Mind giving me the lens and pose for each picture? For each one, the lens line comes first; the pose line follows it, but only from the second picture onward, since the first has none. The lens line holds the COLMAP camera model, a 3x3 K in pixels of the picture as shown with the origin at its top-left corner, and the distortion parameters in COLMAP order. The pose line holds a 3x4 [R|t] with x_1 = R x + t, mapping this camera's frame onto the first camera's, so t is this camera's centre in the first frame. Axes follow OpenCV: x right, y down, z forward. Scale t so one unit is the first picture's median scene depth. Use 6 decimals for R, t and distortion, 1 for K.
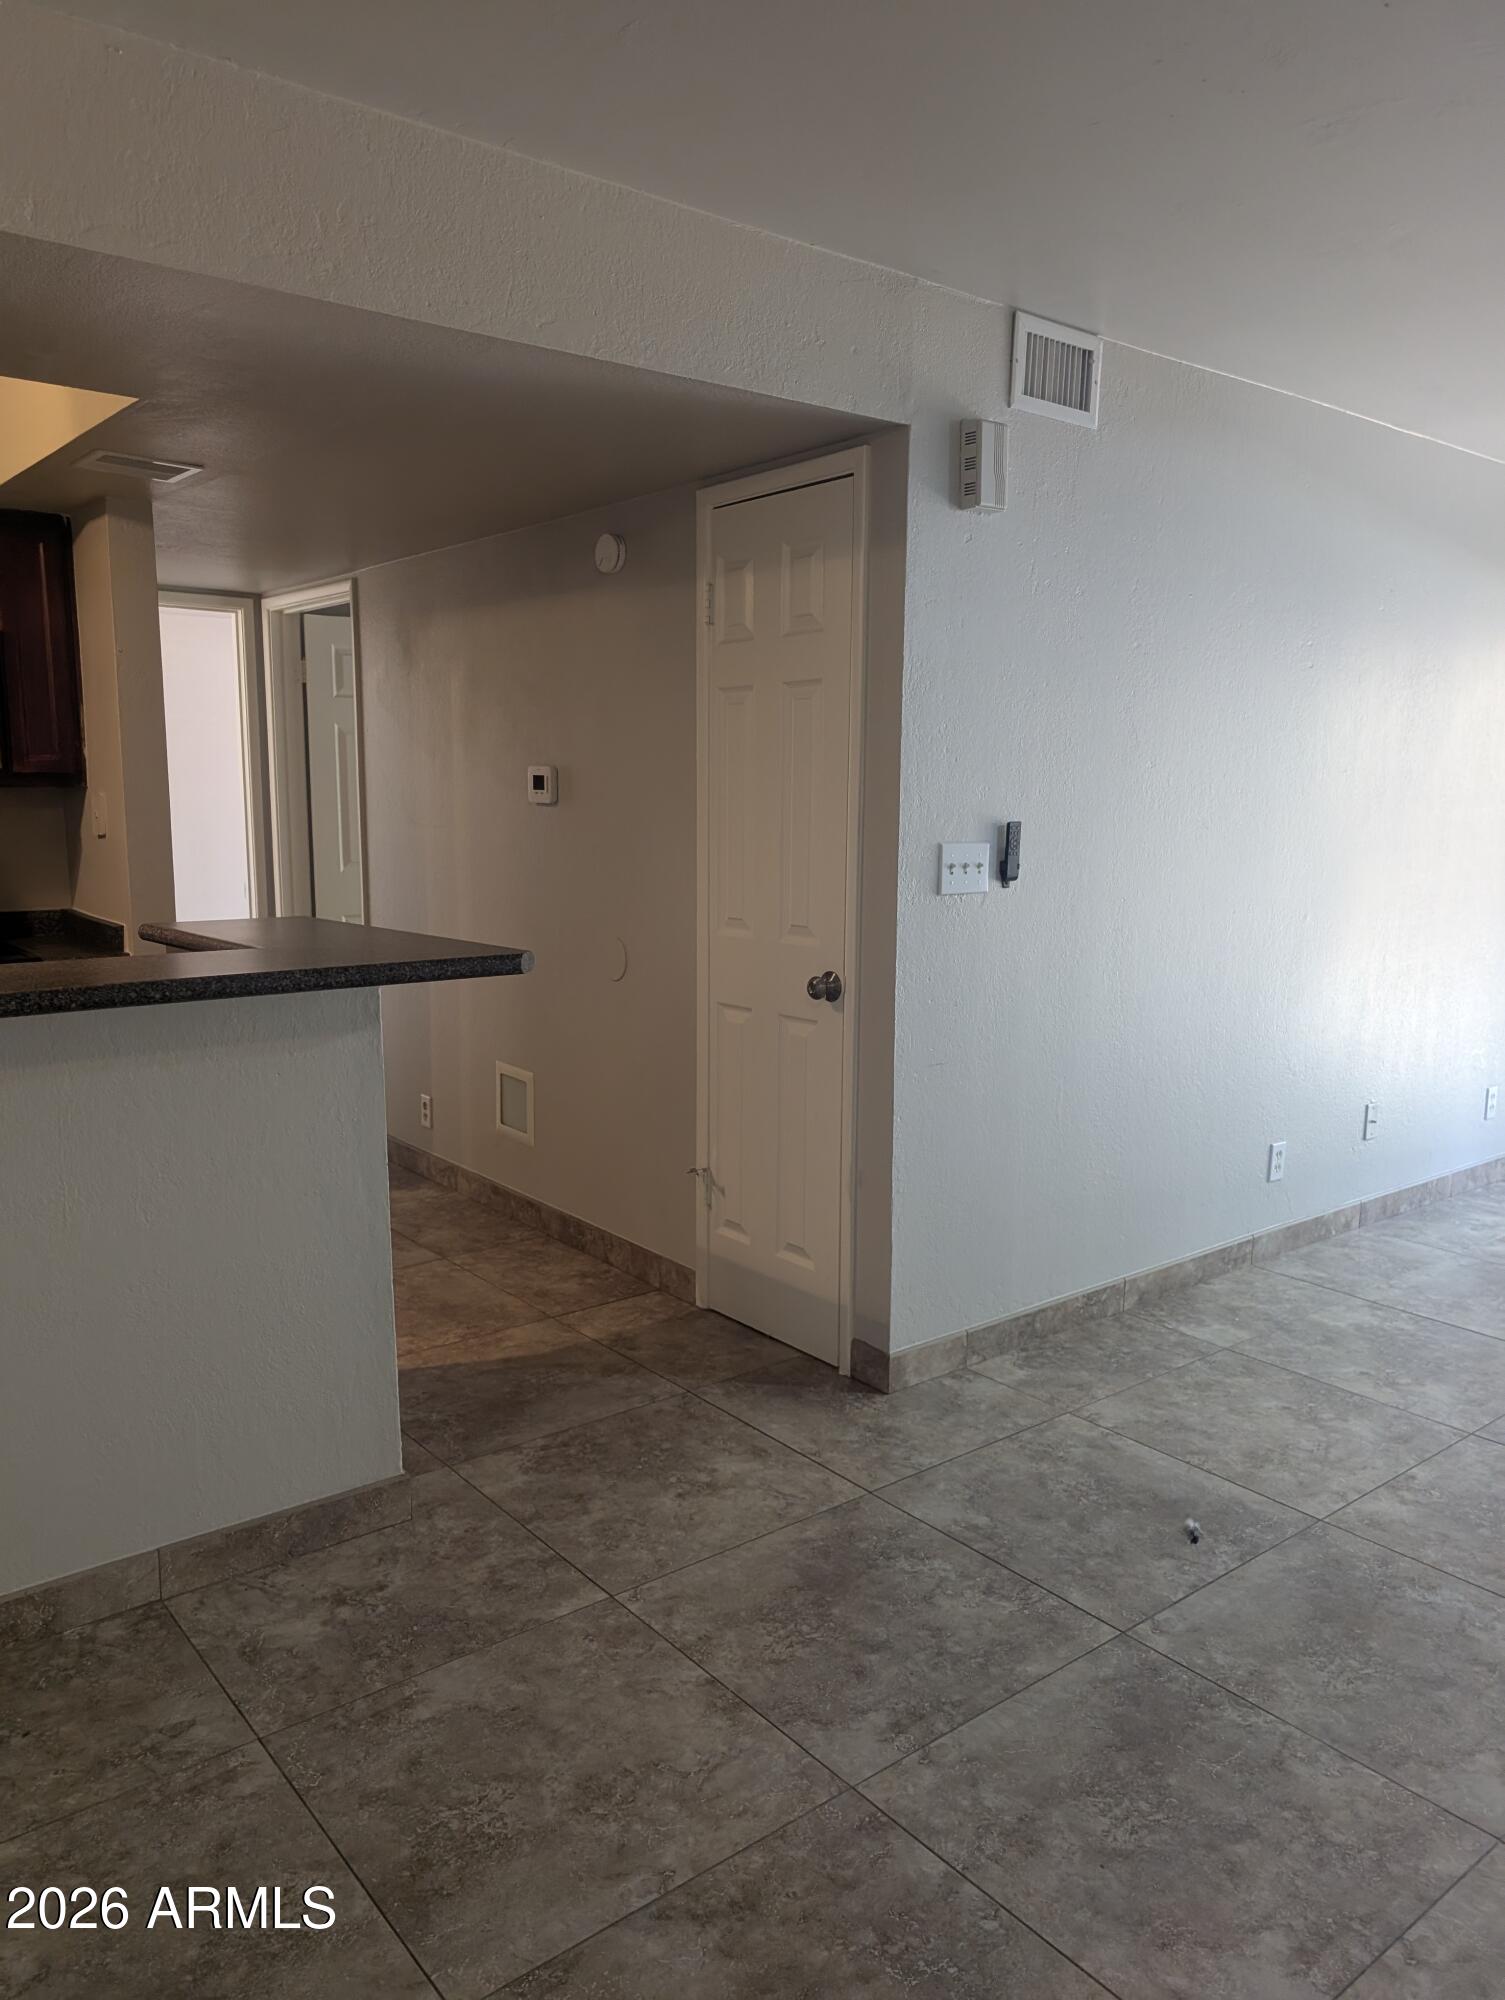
lens RADIAL K [[1434.6, 0, 752.1], [0, 1434.6, 990.7], [0, 0, 1]] dist [0.018074, -0.014162]
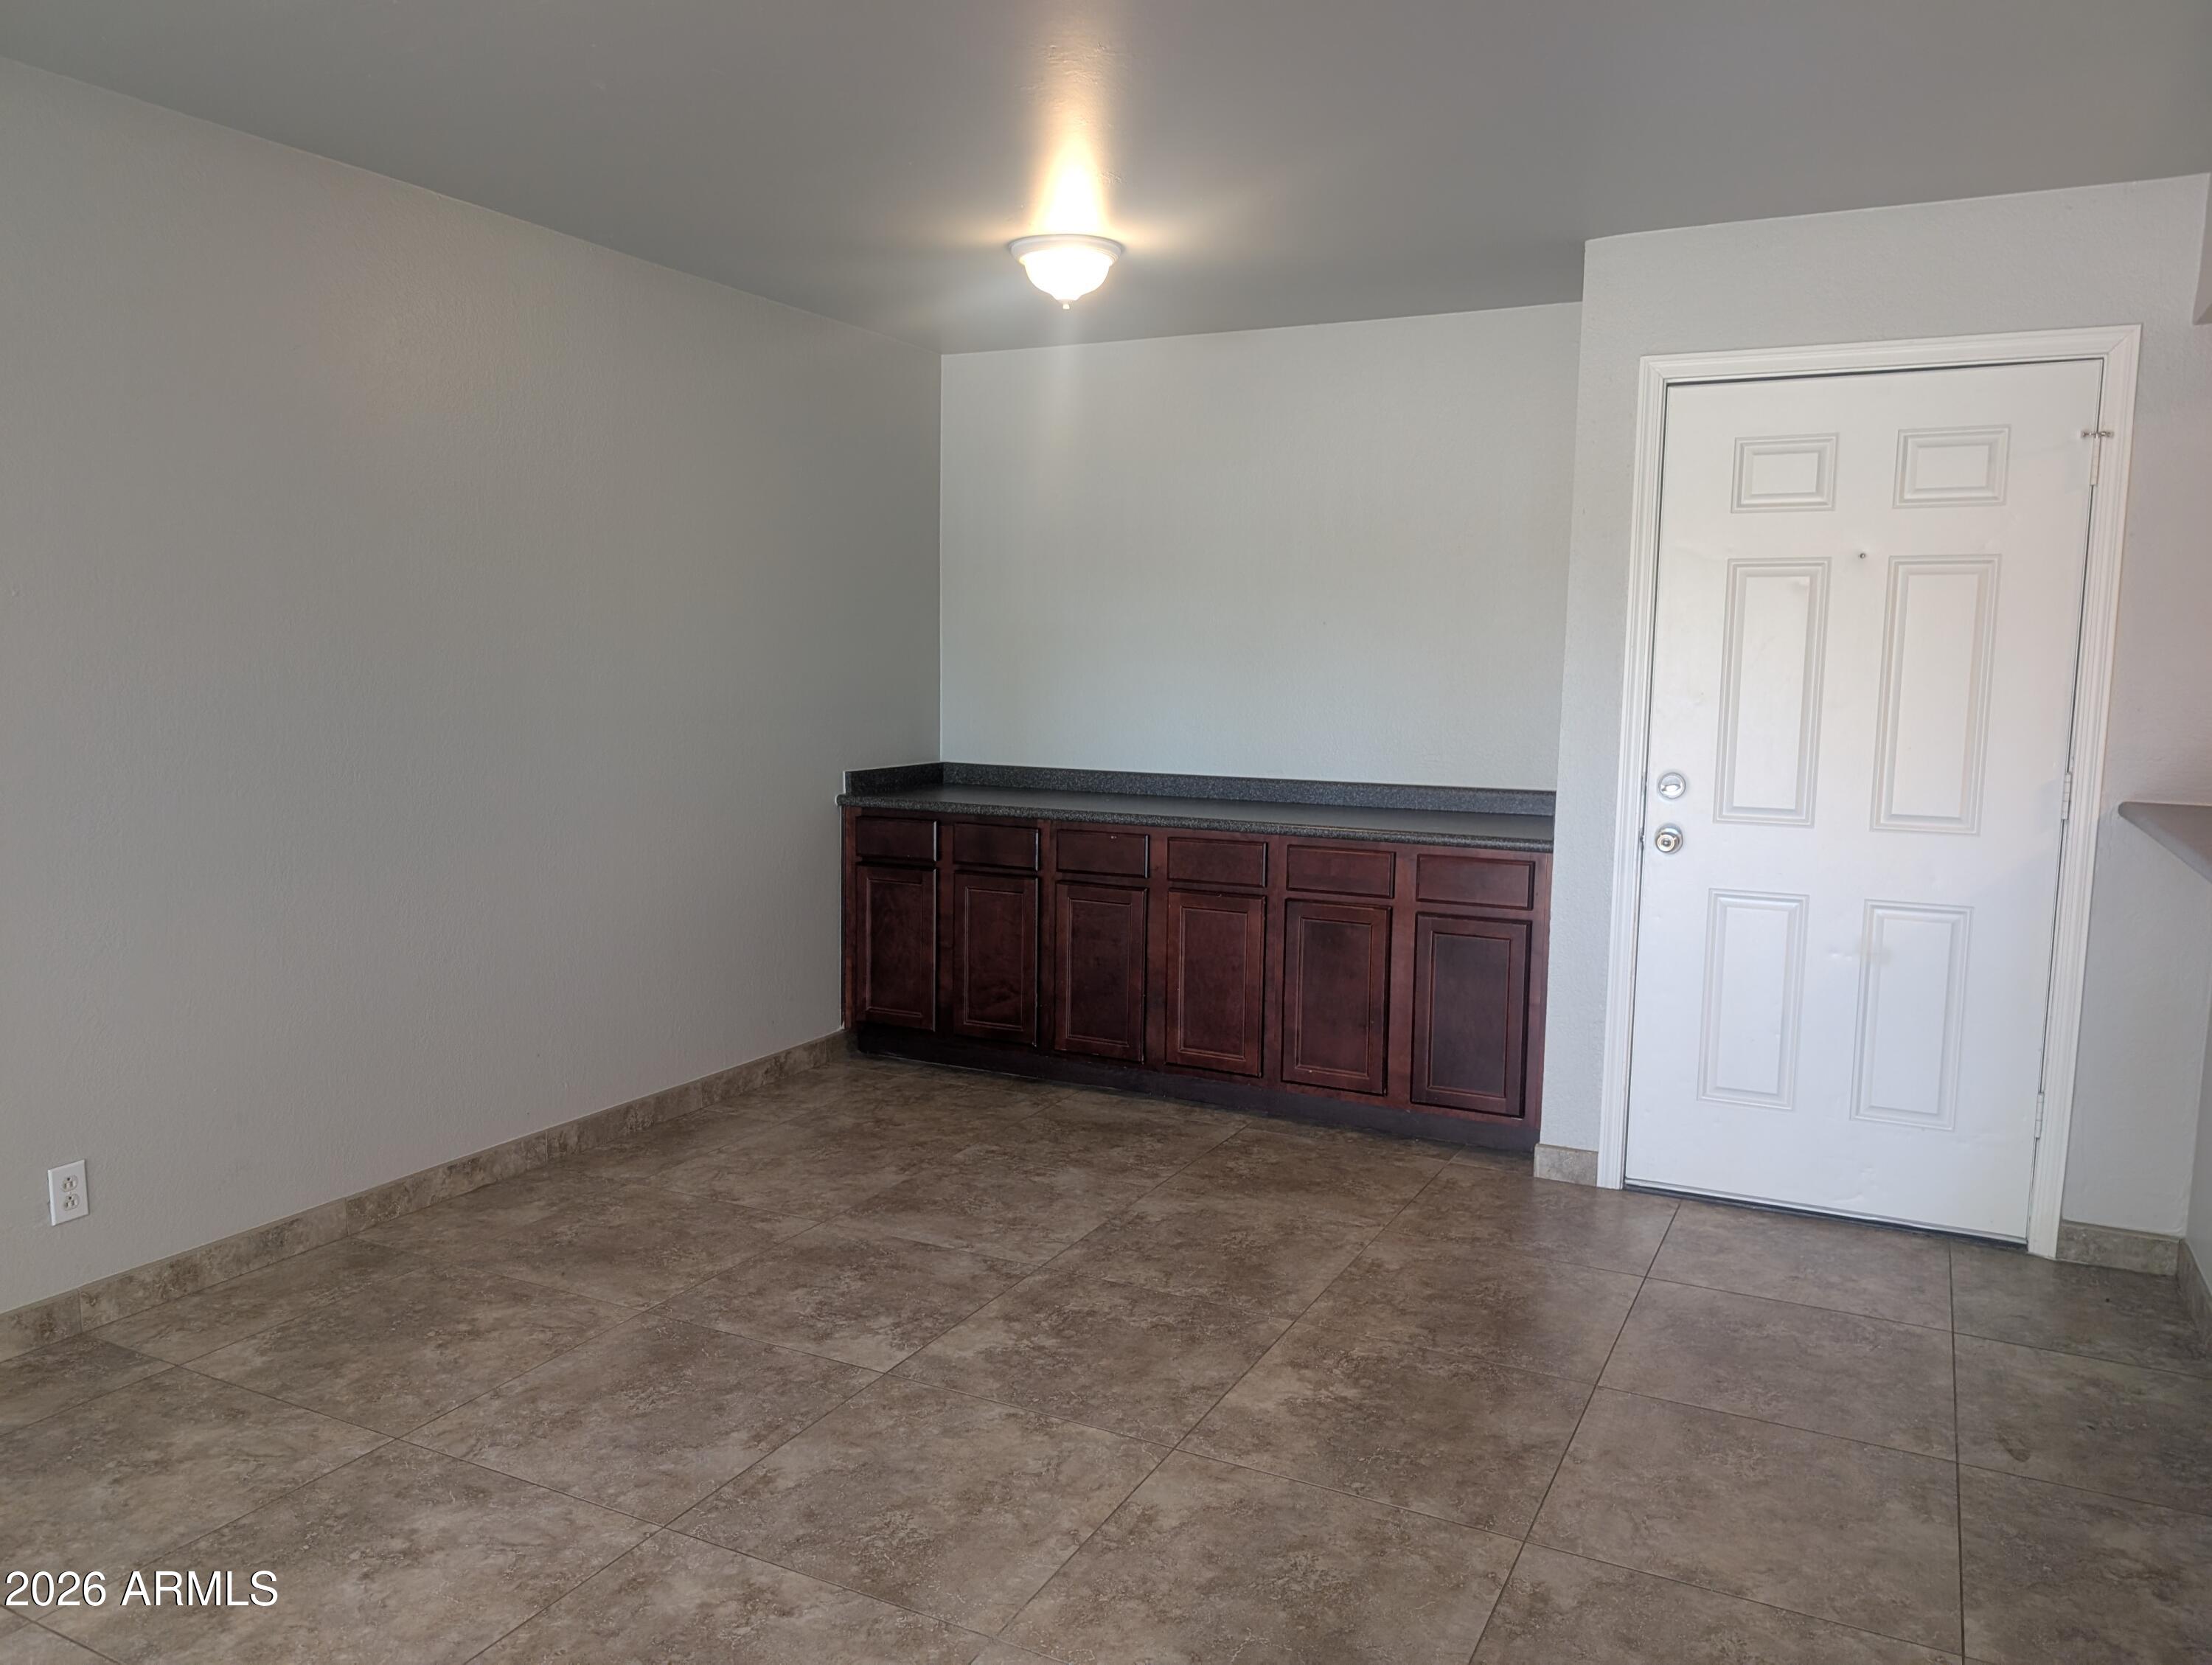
lens RADIAL K [[1603.1, 0, 1102.0], [0, 1603.1, 851.2], [0, 0, 1]] dist [0.029751, -0.025044]
pose [[-0.911222, 0.031120, -0.410739, 0.673078], [-0.079124, 0.965349, 0.248677, -0.197514], [0.404245, 0.259099, -0.877185, 1.413933]]
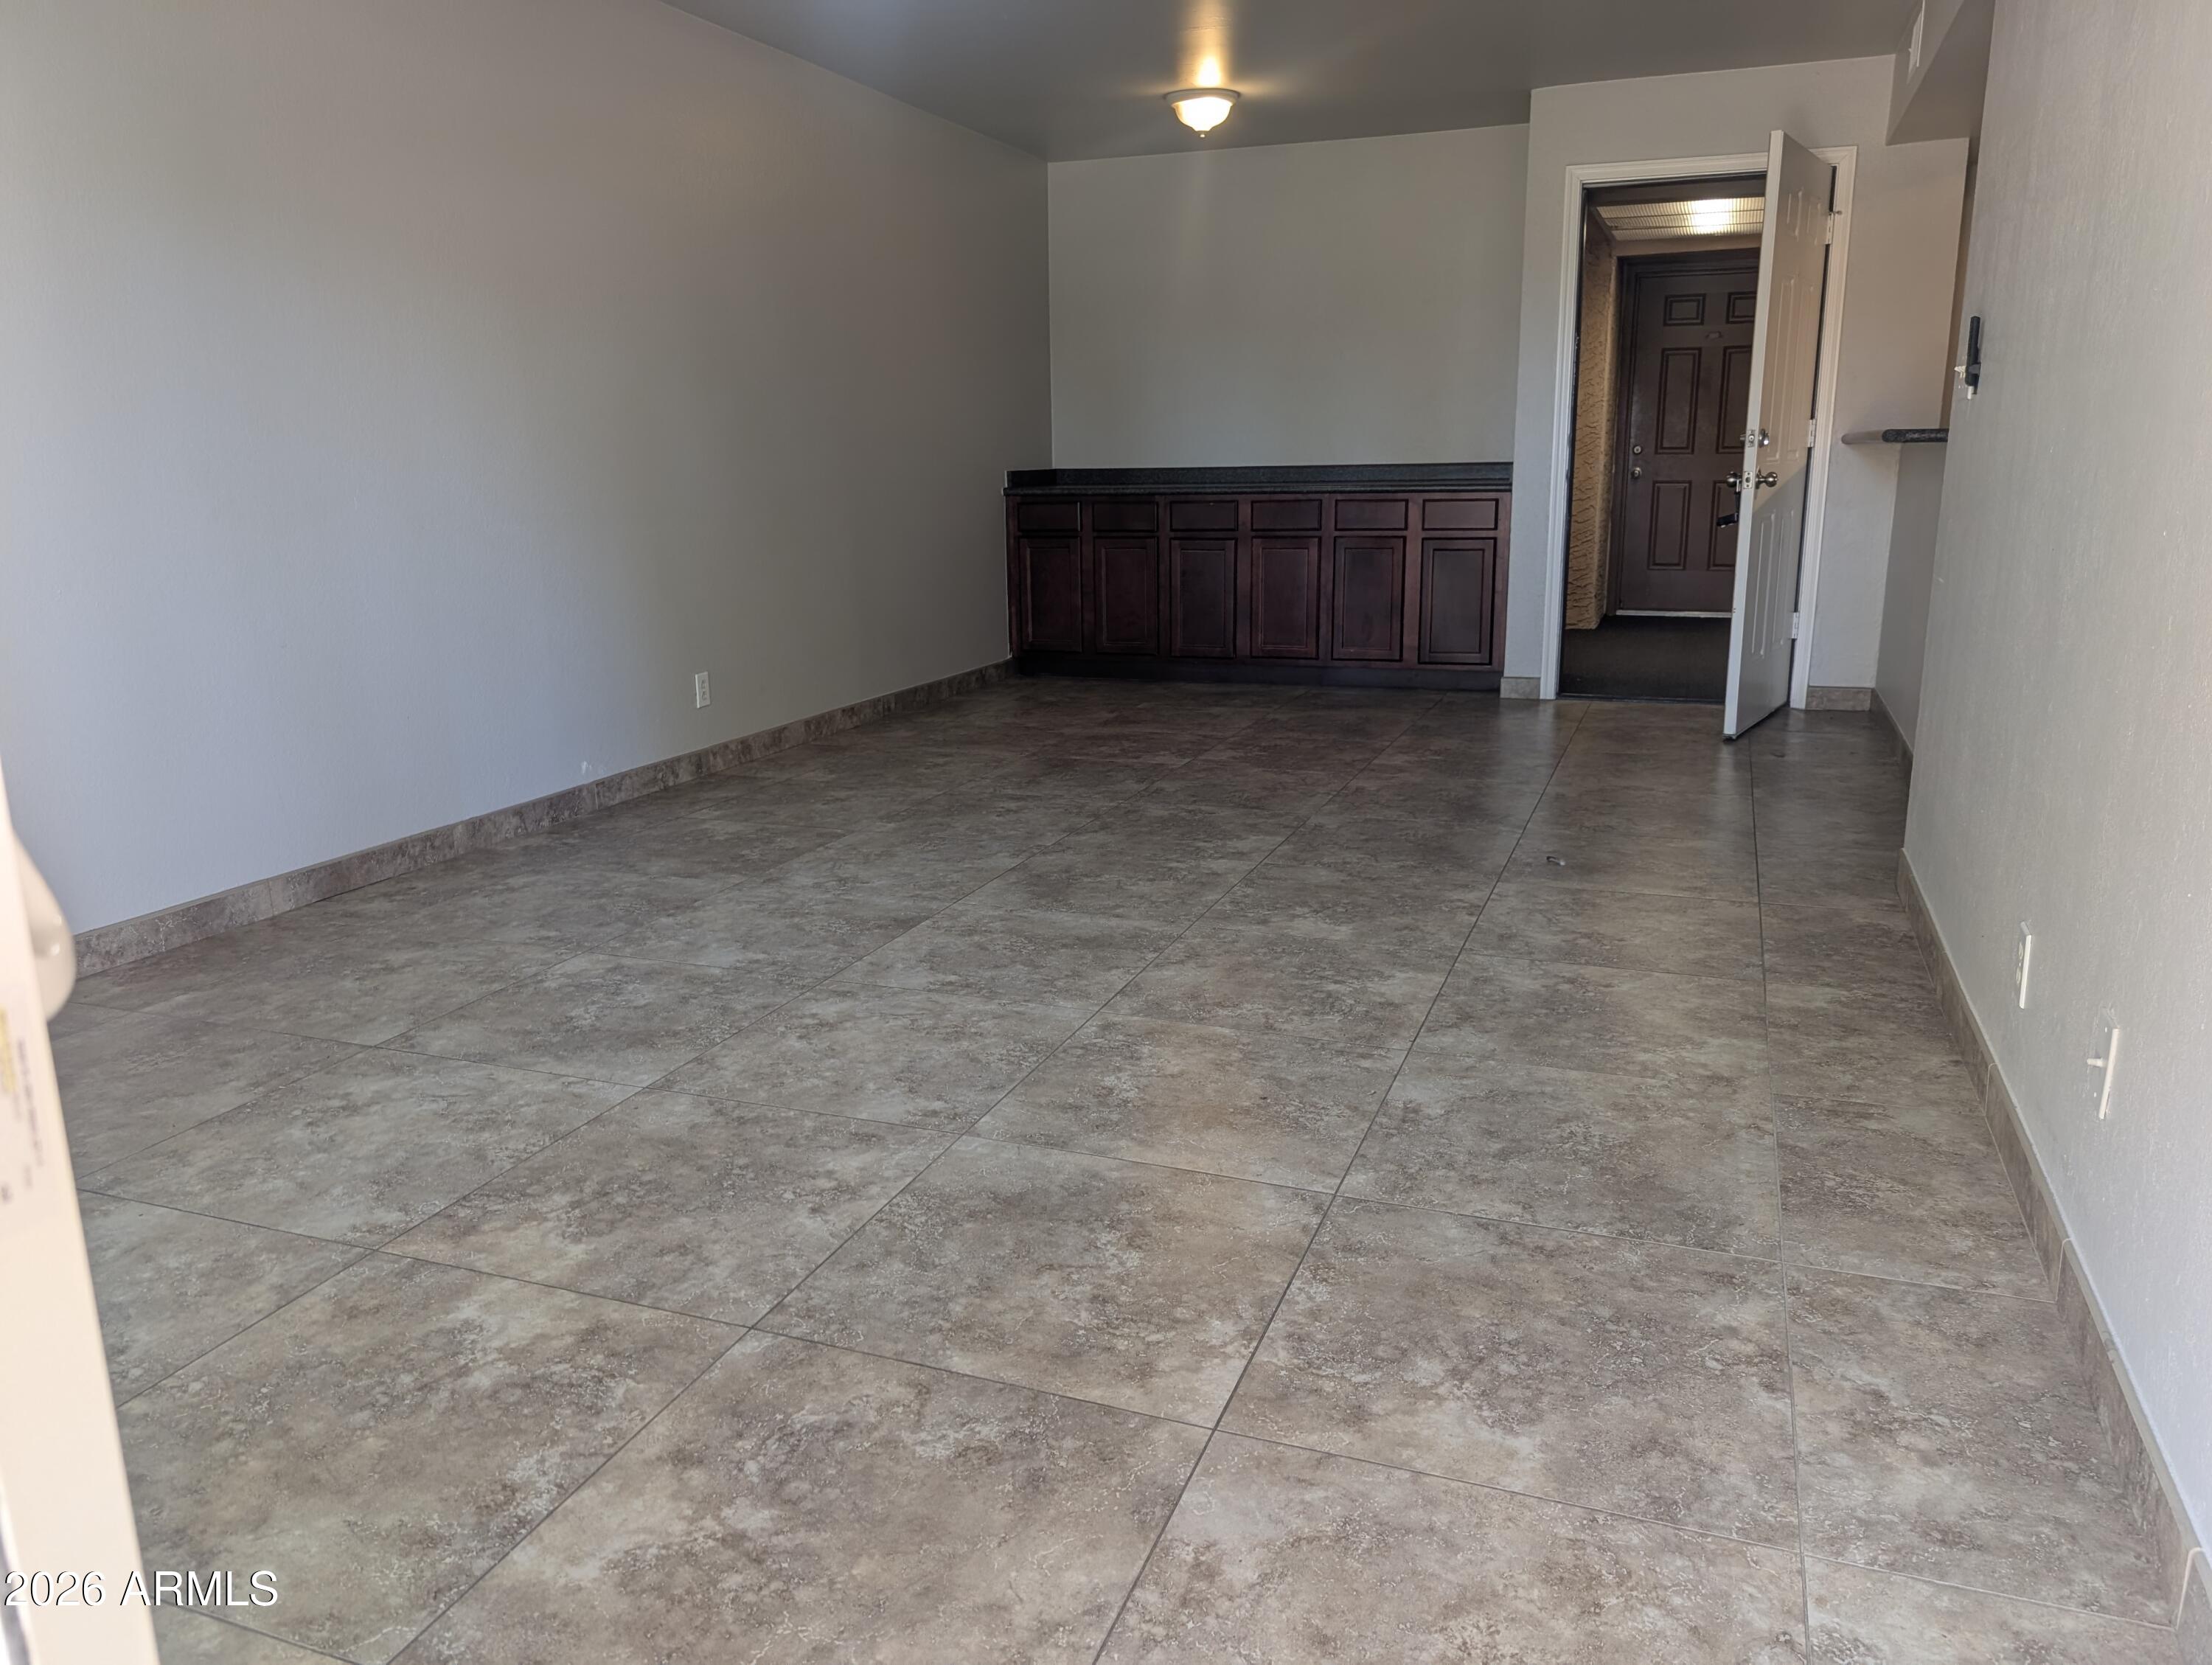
lens RADIAL K [[1603.1, 0, 1113.9], [0, 1603.1, 833.1], [0, 0, 1]] dist [0.029751, -0.025044]
pose [[-0.856926, 0.123675, -0.500382, 1.498369], [-0.066115, 0.936394, 0.344665, -0.161265], [0.511181, 0.328436, -0.794244, 2.079248]]
